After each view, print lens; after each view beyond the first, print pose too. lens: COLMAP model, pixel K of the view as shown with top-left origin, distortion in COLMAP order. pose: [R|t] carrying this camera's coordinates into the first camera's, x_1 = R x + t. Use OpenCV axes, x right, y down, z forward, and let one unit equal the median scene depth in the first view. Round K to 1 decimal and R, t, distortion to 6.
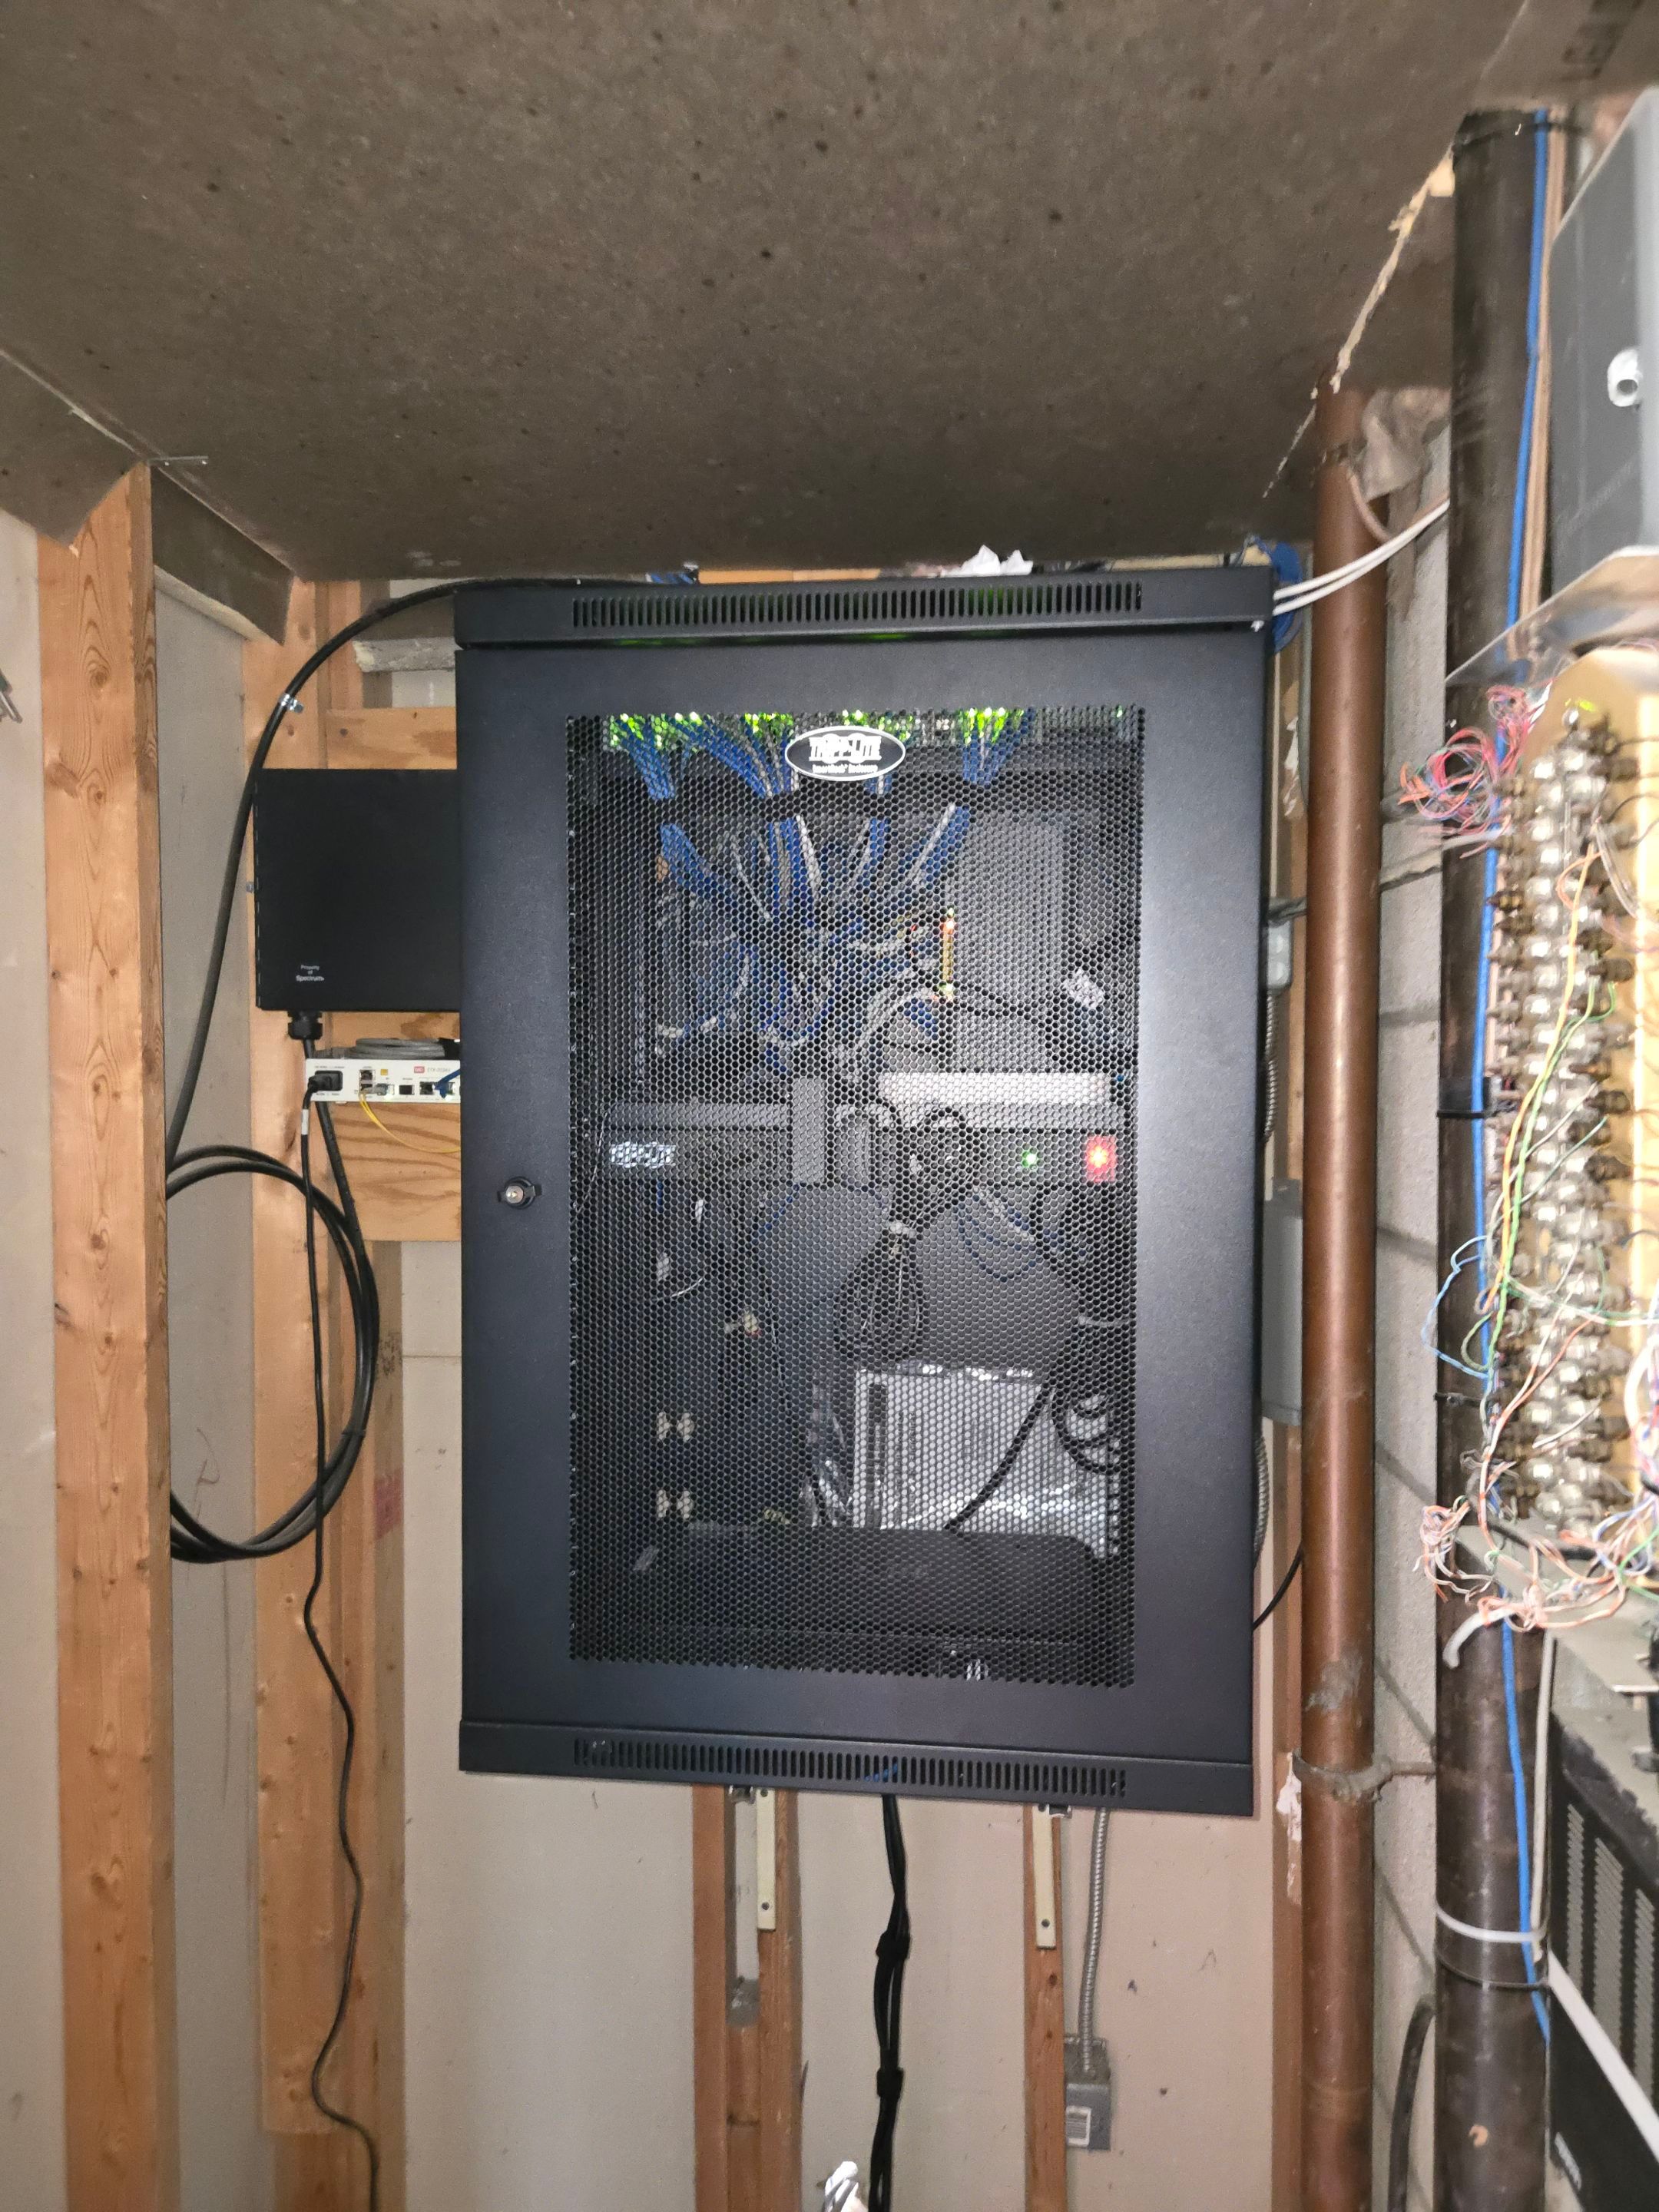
lens RADIAL K [[1507.7, 0, 825.4], [0, 1507.7, 1115.7], [0, 0, 1]] dist [0.070508, -0.059516]
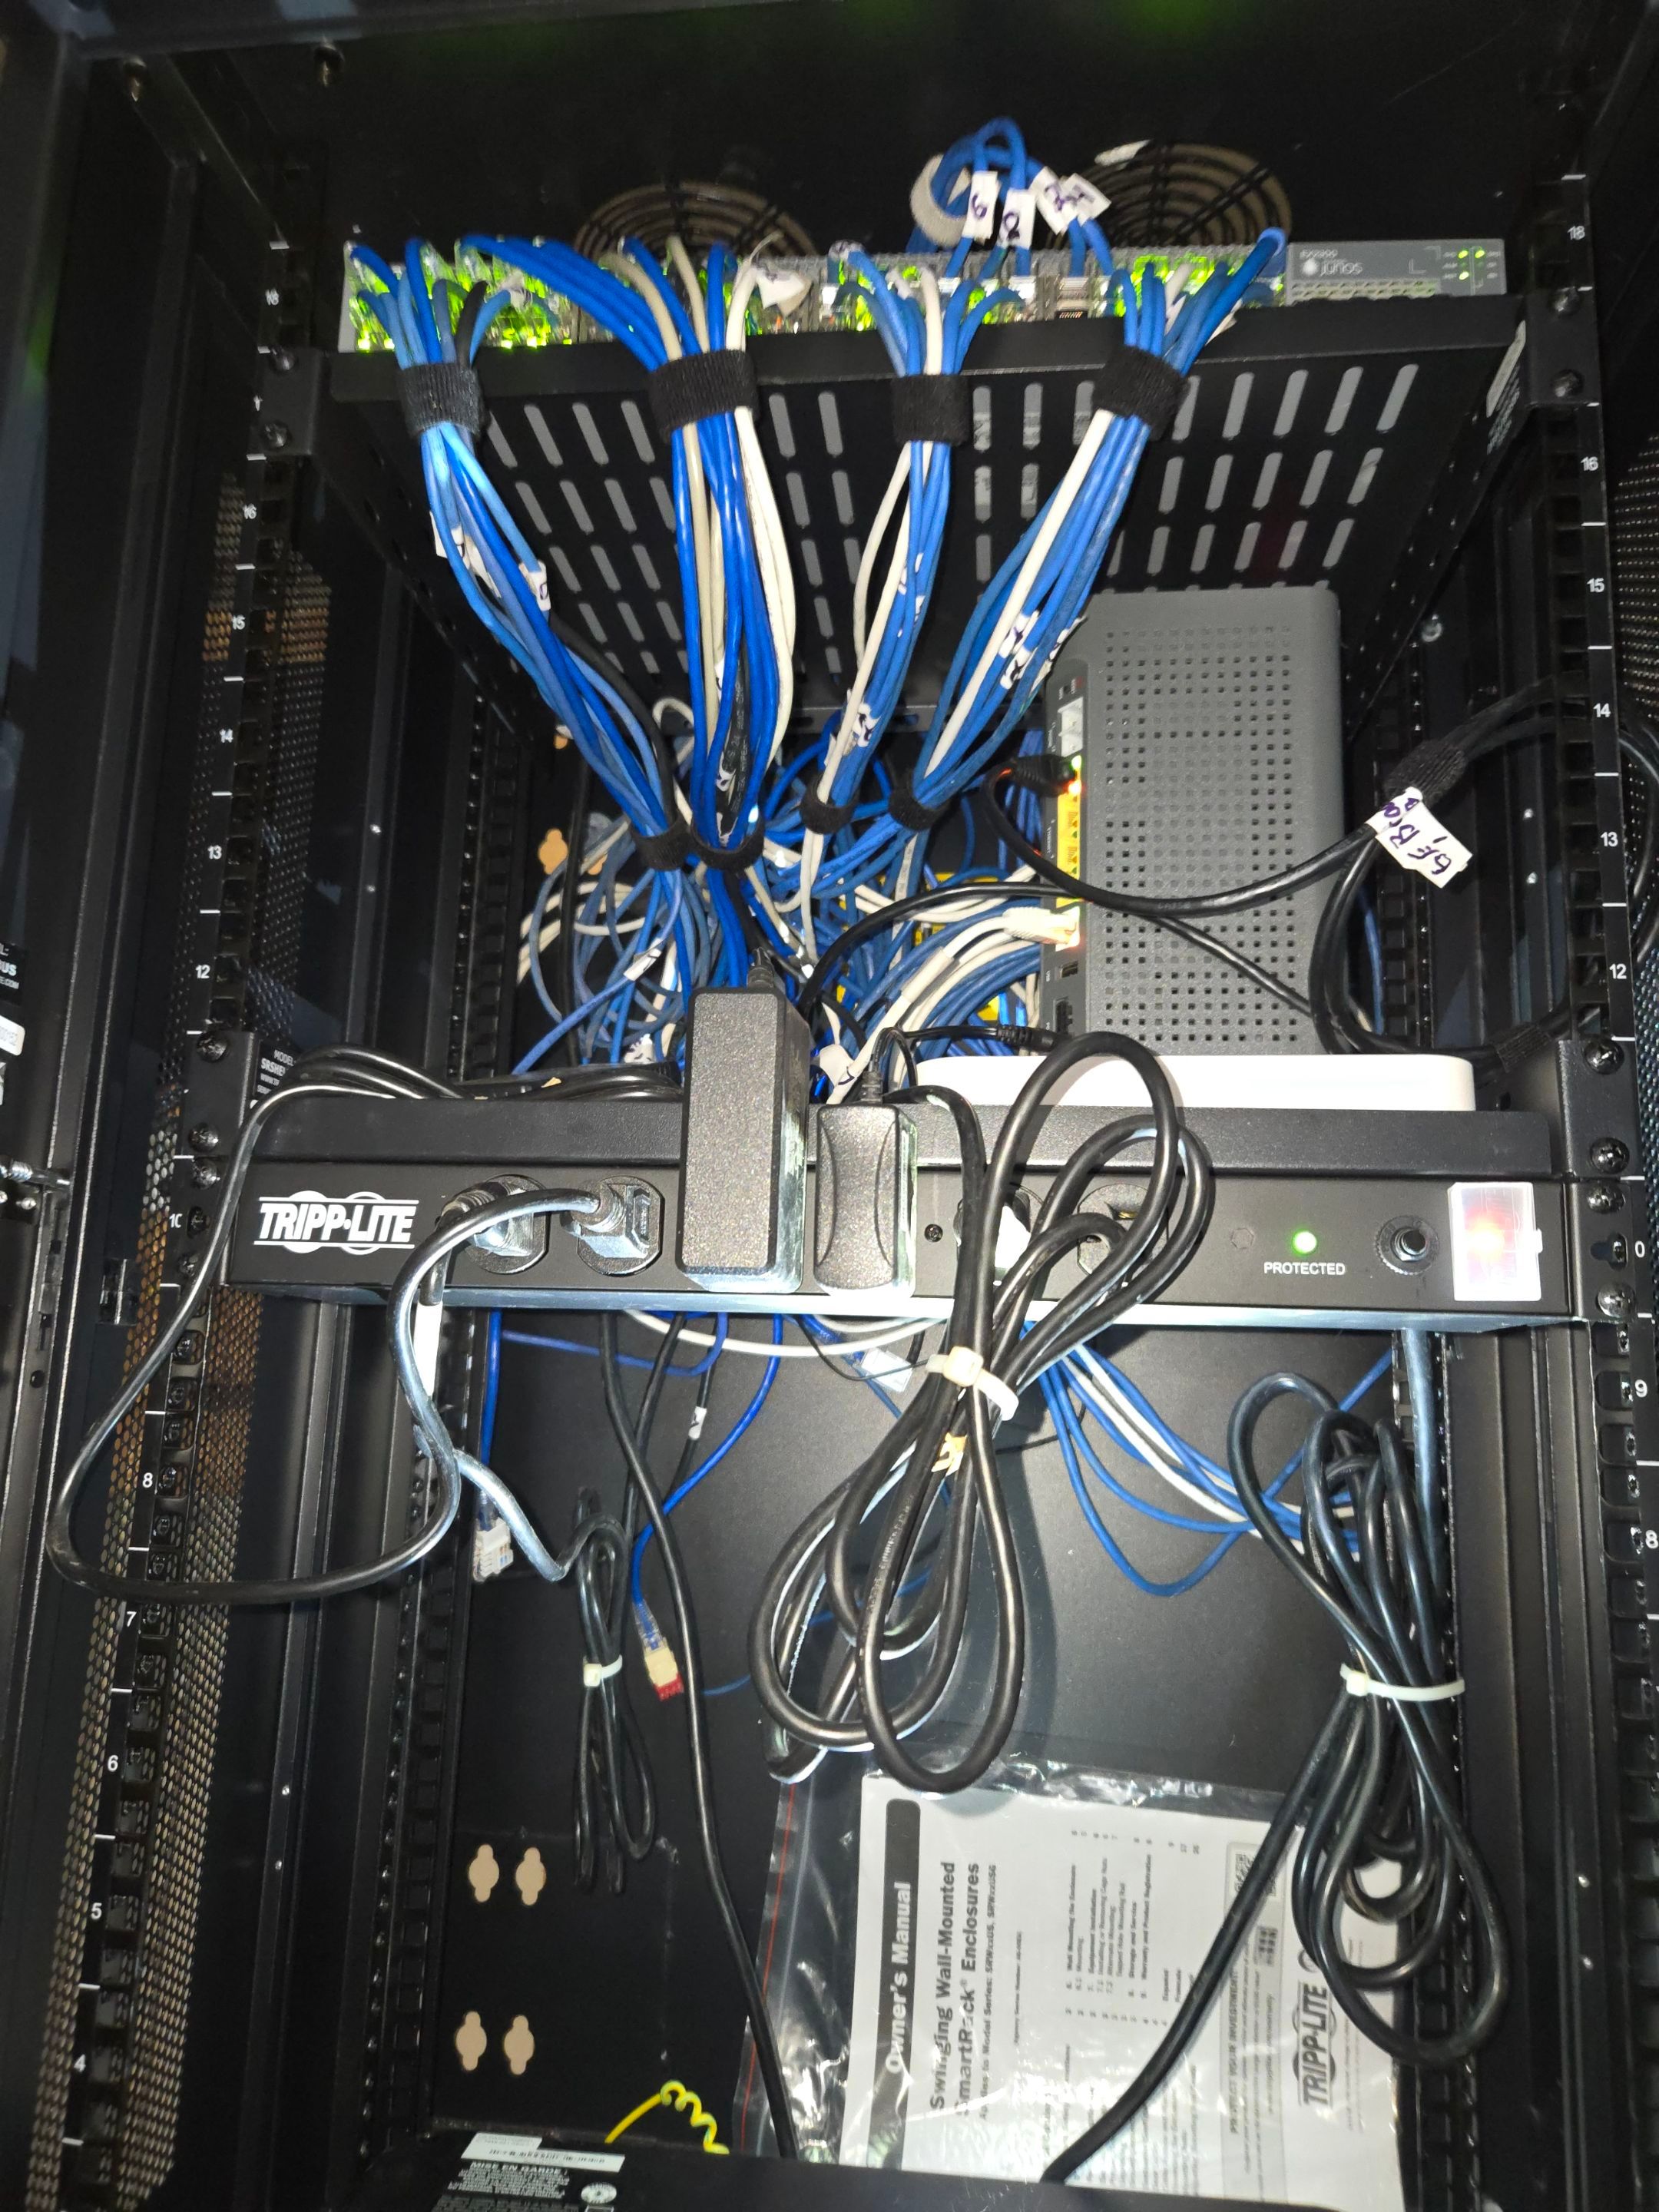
lens RADIAL K [[1507.7, 0, 883.9], [0, 1507.7, 1107.7], [0, 0, 1]] dist [0.070508, -0.059516]
pose [[0.999531, 0.029939, 0.006502, 0.019791], [-0.027838, 0.976146, -0.215324, 0.070426], [-0.012794, 0.215042, 0.976521, 0.517867]]
